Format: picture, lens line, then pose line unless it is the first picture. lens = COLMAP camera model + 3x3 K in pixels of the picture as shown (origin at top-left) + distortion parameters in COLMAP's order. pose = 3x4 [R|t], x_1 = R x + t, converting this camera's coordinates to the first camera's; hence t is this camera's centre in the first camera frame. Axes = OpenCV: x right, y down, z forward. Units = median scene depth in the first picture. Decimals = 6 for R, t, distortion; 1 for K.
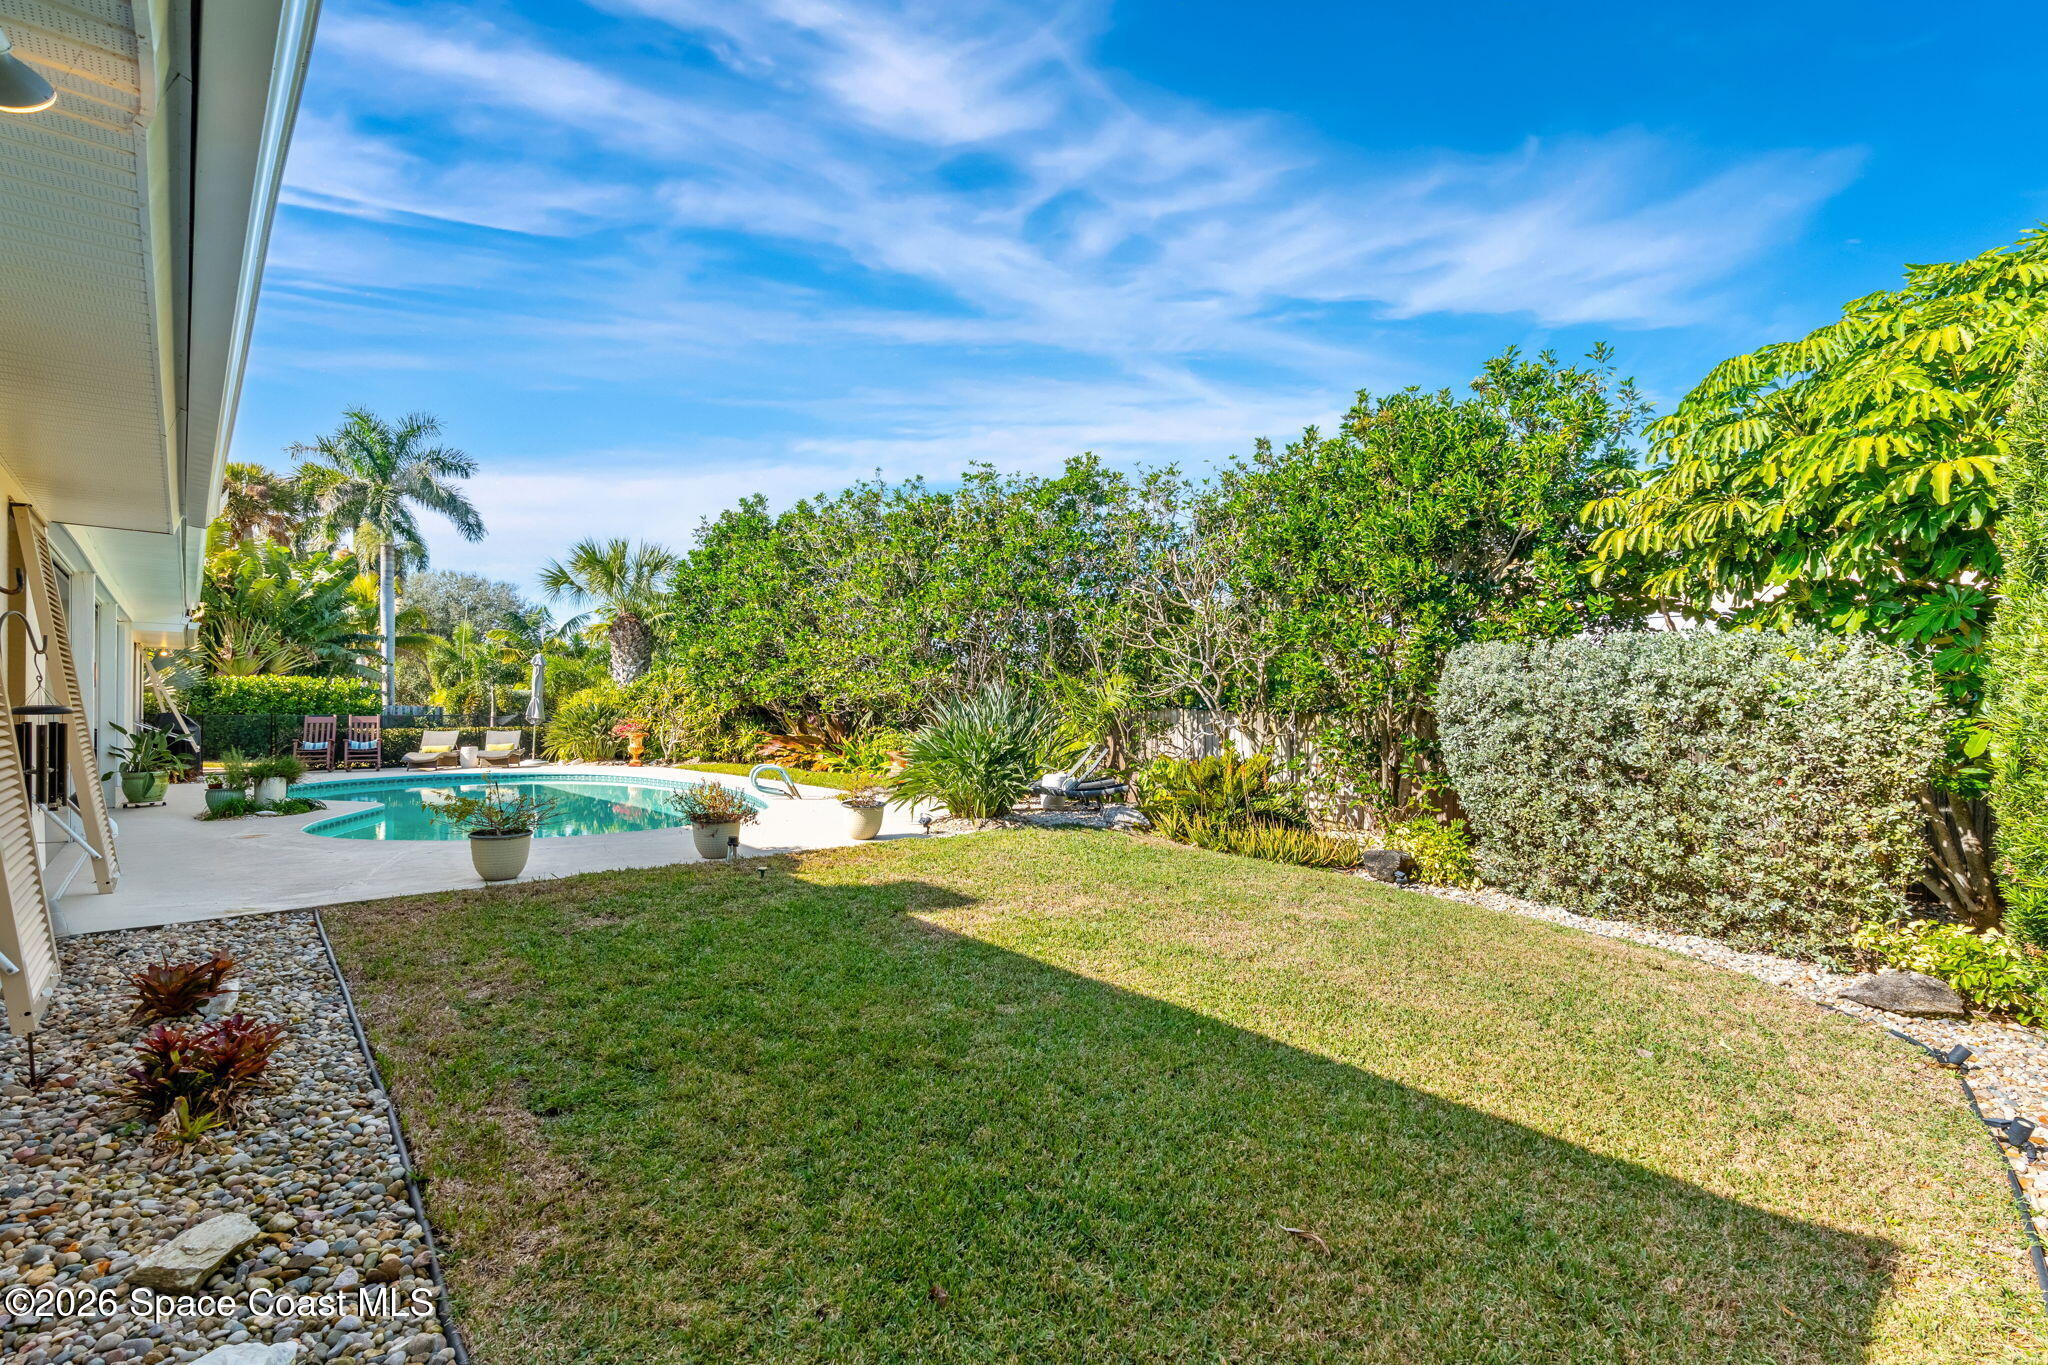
lens RADIAL K [[925.7, 0, 1019.7], [0, 925.7, 703.6], [0, 0, 1]] dist [0.002384, 0.001265]
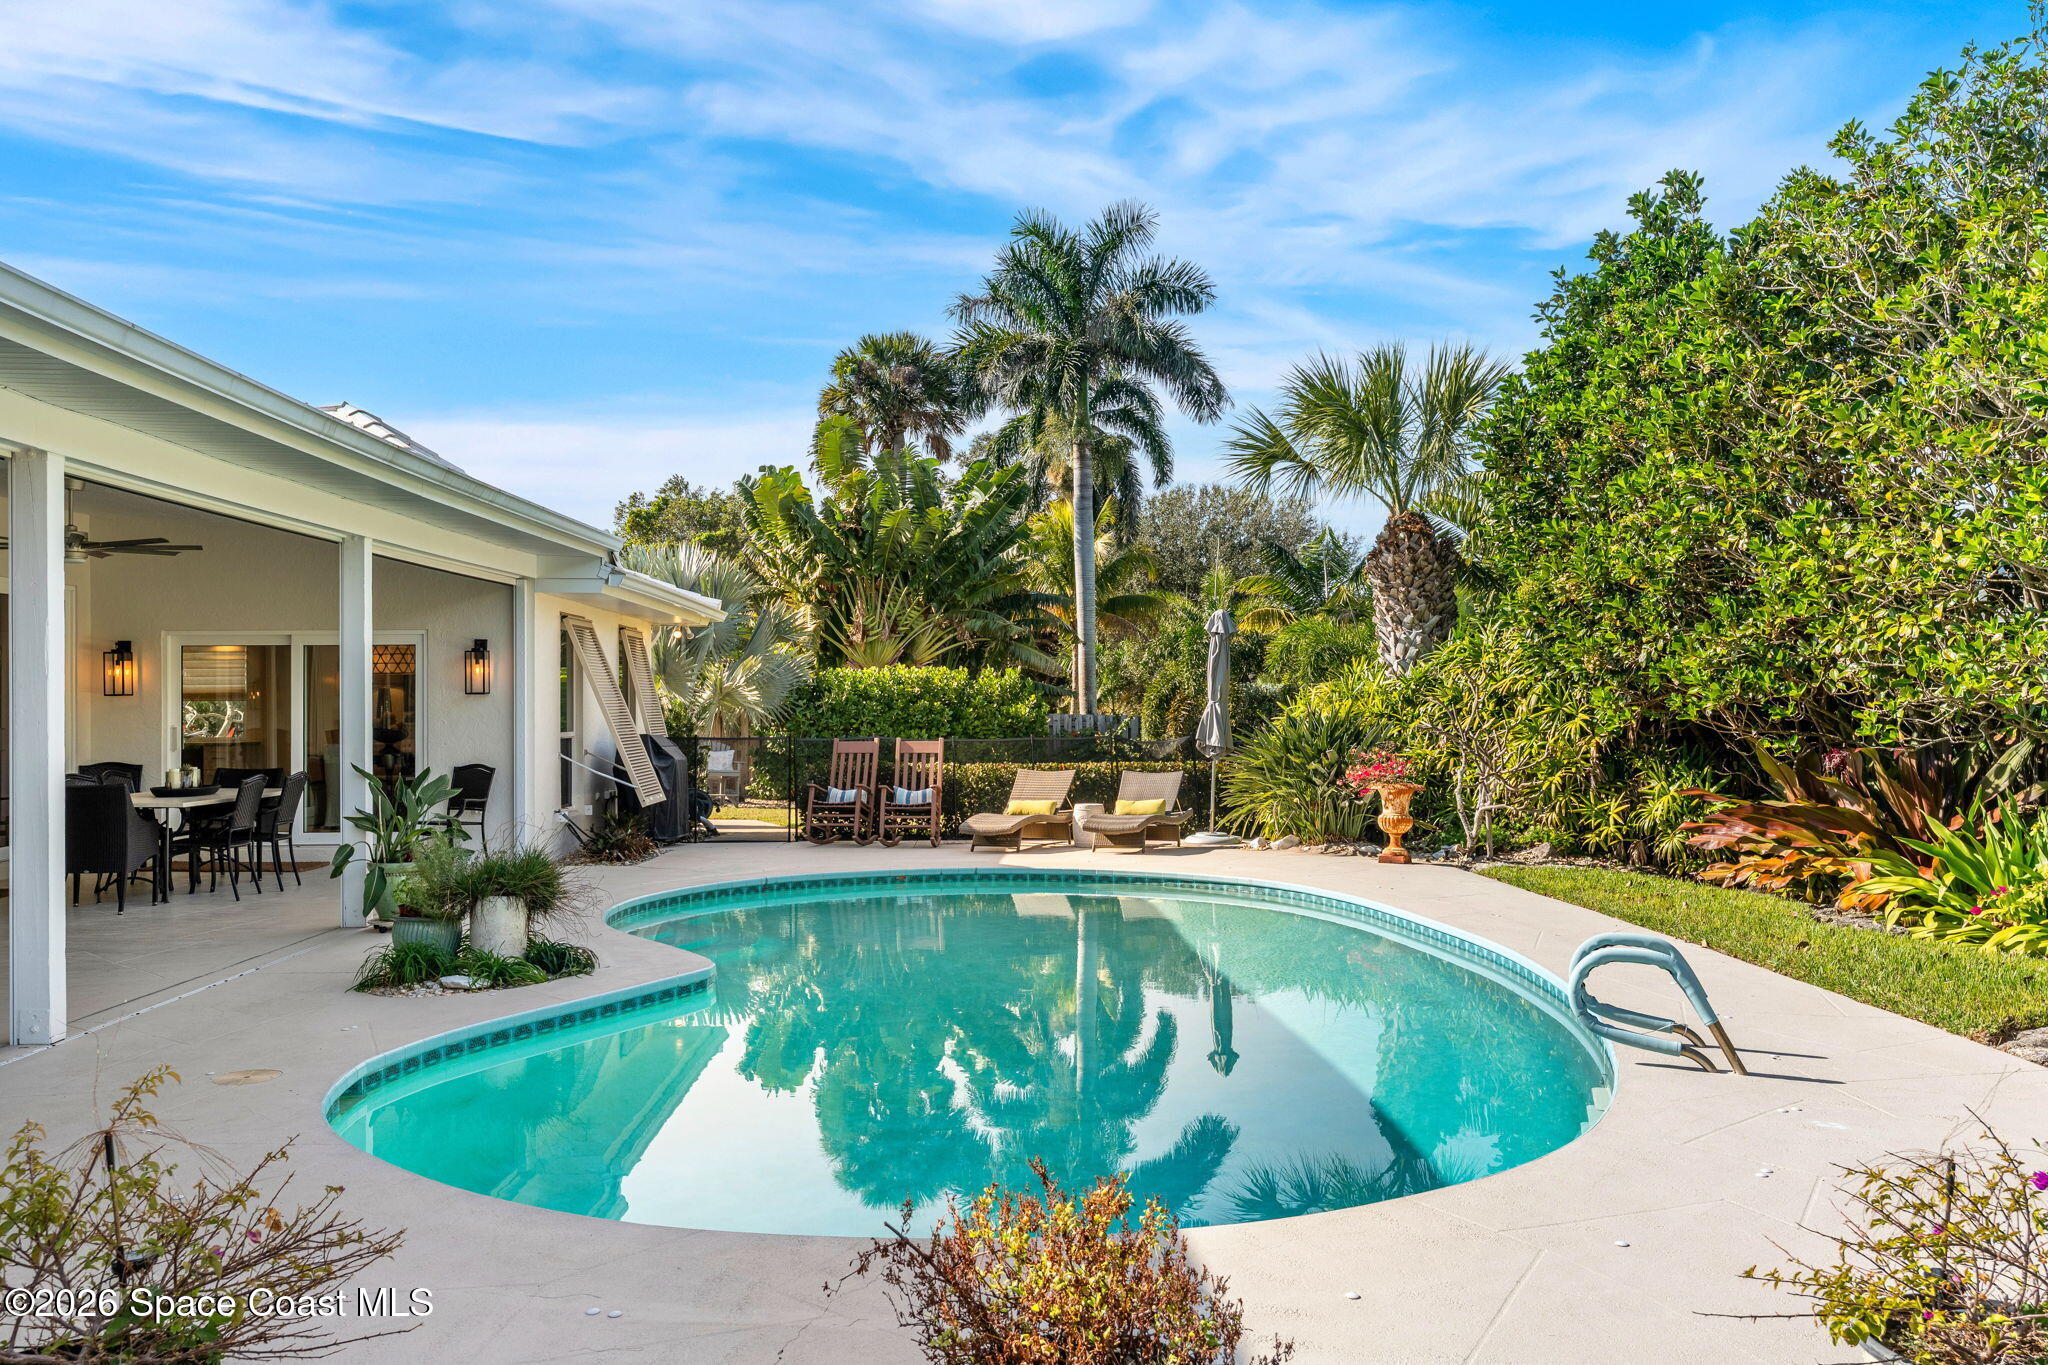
lens RADIAL K [[1681.6, 0, 1017.9], [0, 1681.6, 670.8], [0, 0, 1]] dist [-0.027060, 0.012286]
pose [[0.766556, -0.017441, -0.641940, -0.047440], [0.005781, 0.999778, -0.020260, -0.005743], [0.642151, 0.011819, 0.766487, 0.277060]]
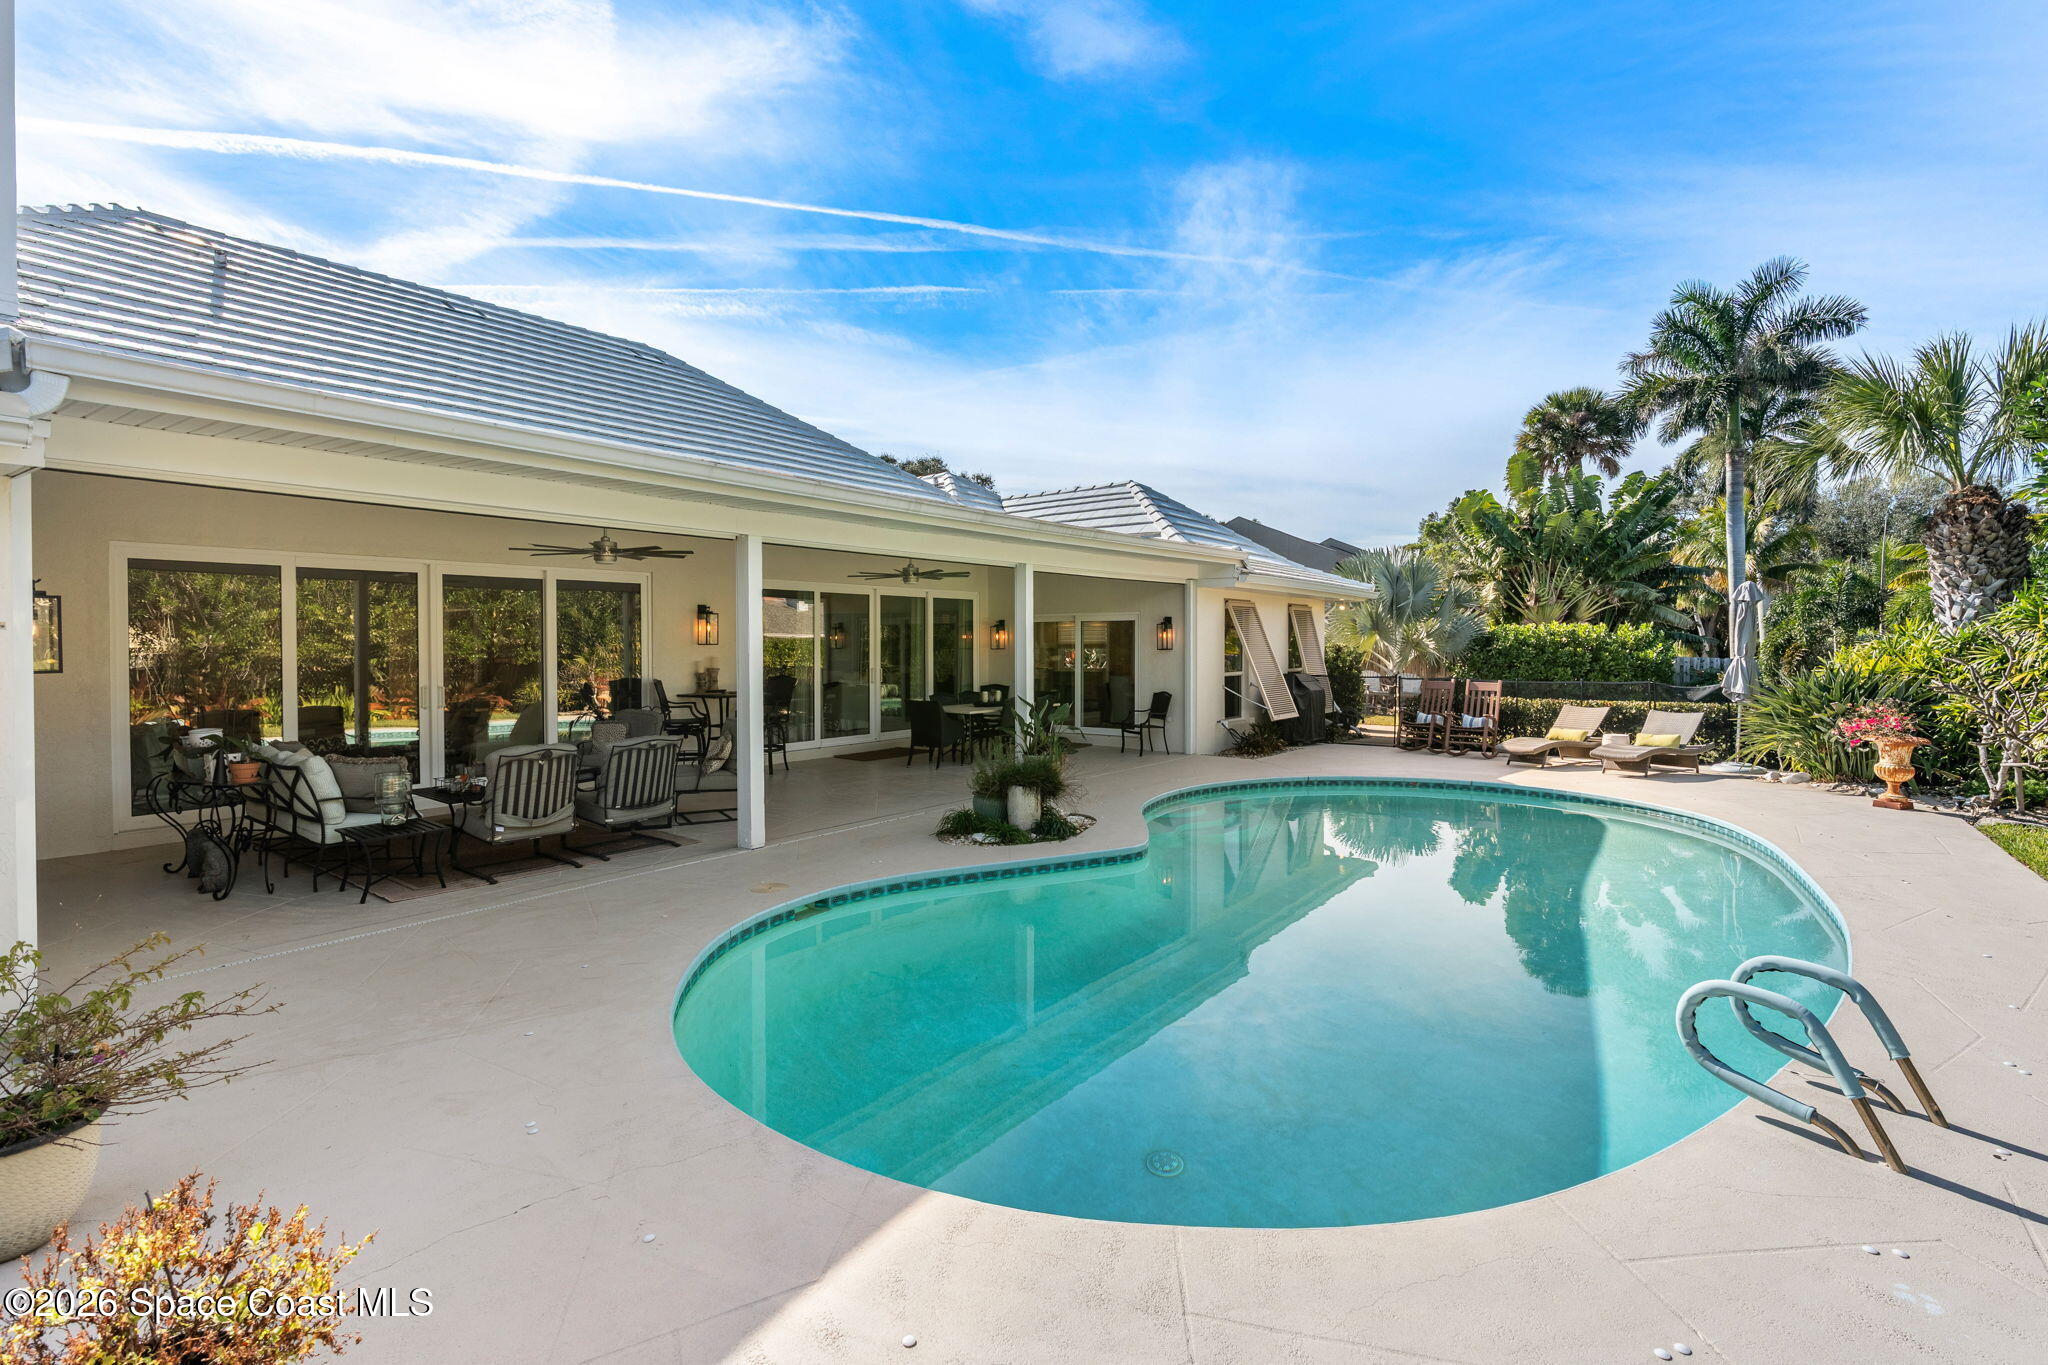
lens RADIAL K [[975.6, 0, 1060.6], [0, 975.6, 654.6], [0, 0, 1]] dist [0.006716, 0.000286]
pose [[0.250263, 0.010761, -0.968118, -0.034681], [0.001372, 0.999933, 0.011469, -0.015679], [0.968177, -0.004199, 0.250232, 0.435047]]
